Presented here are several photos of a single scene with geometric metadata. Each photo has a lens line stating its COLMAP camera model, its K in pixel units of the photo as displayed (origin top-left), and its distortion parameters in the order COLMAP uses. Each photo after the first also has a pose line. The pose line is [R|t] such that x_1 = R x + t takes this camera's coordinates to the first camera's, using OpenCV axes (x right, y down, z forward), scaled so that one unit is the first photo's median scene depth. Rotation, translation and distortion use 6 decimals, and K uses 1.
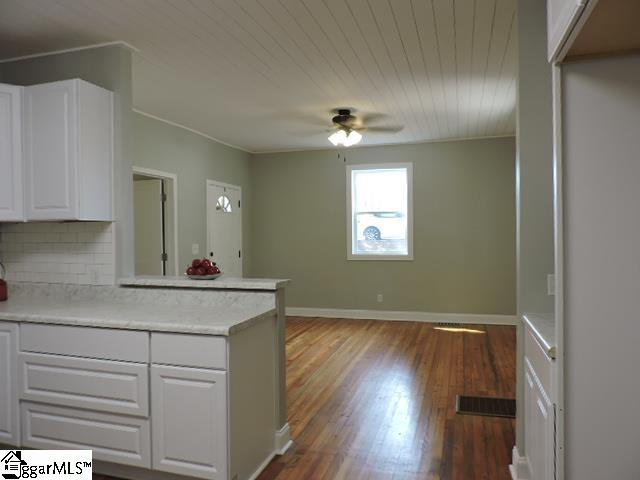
lens RADIAL K [[455.4, 0, 316.4], [0, 455.4, 244.3], [0, 0, 1]] dist [-0.019511, 0.000243]
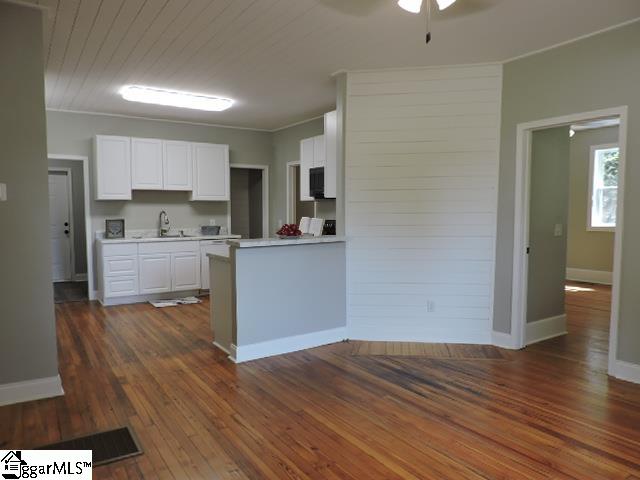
lens RADIAL K [[455.4, 0, 322.3], [0, 455.4, 240.7], [0, 0, 1]] dist [-0.019511, 0.000243]
pose [[-0.626596, 0.063383, -0.776762, 0.770193], [-0.008541, 0.996069, 0.088168, -0.040366], [0.779297, 0.061880, -0.623592, 1.925068]]
